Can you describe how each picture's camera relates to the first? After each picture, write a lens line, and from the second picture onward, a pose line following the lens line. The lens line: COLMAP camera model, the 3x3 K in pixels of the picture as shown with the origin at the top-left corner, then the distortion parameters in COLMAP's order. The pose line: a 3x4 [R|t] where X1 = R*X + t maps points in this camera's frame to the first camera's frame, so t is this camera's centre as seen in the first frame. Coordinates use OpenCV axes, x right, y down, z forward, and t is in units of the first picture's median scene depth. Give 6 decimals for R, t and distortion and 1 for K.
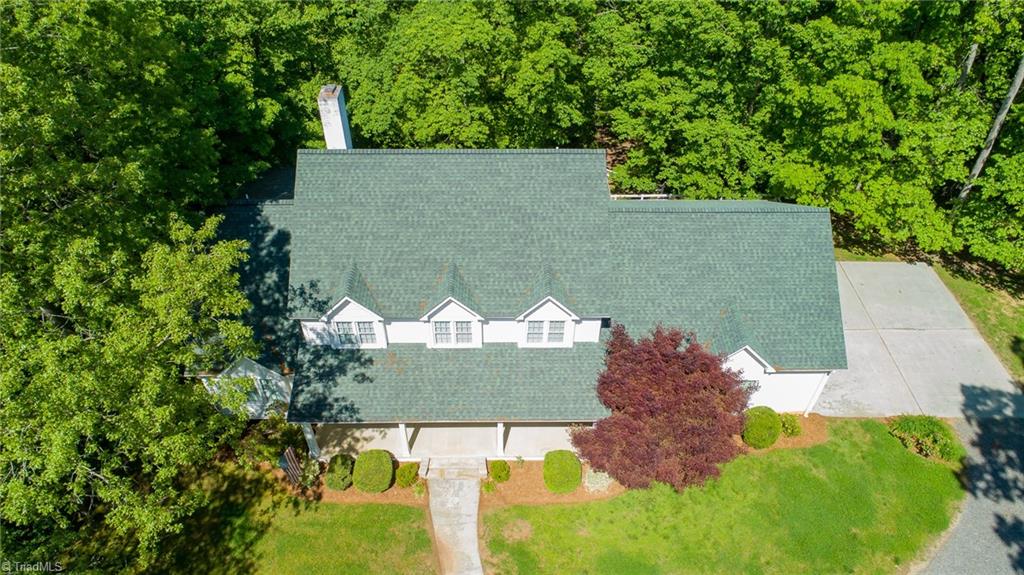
lens RADIAL K [[694.2, 0, 512.0], [0, 694.2, 287.5], [0, 0, 1]] dist [-0.014441, -0.002488]
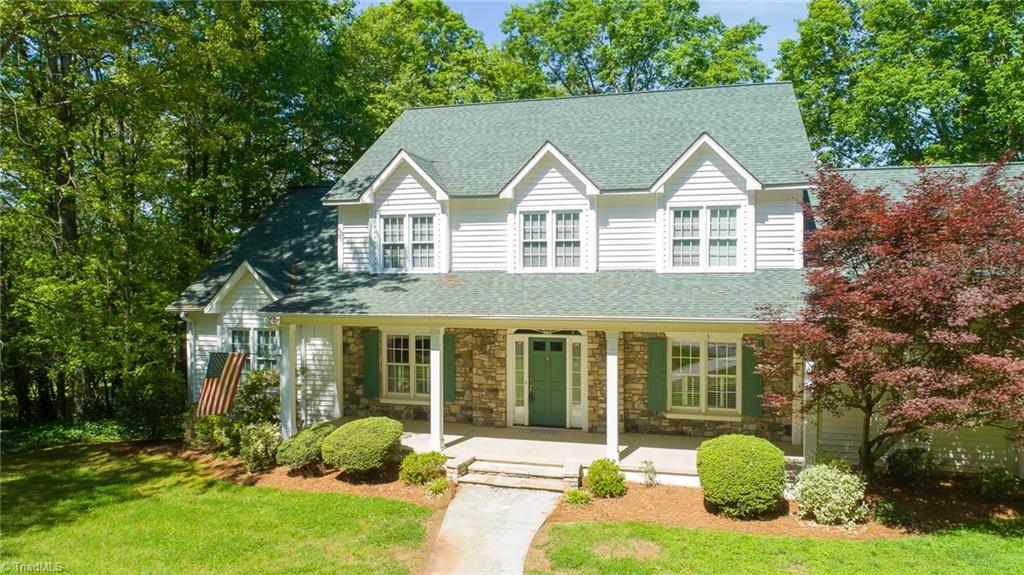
lens RADIAL K [[717.8, 0, 512.0], [0, 717.8, 287.5], [0, 0, 1]] dist [-0.033002, -0.002114]
pose [[0.959796, -0.006943, -0.280613, 0.061264], [-0.190818, 0.717041, -0.670403, 0.526582], [0.205866, 0.696996, 0.686888, 0.571919]]
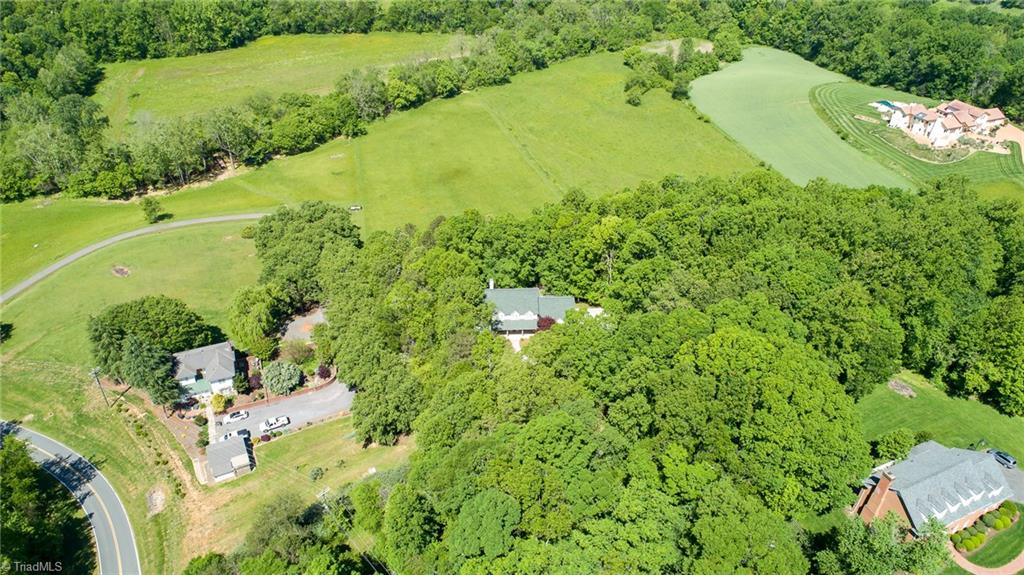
lens RADIAL K [[694.2, 0, 512.0], [0, 694.2, 287.5], [0, 0, 1]] dist [-0.014441, -0.002488]
pose [[0.998915, -0.025610, 0.038899, -0.358596], [0.030984, 0.989016, -0.144527, 0.727277], [-0.034770, 0.145575, 0.988736, -5.501326]]
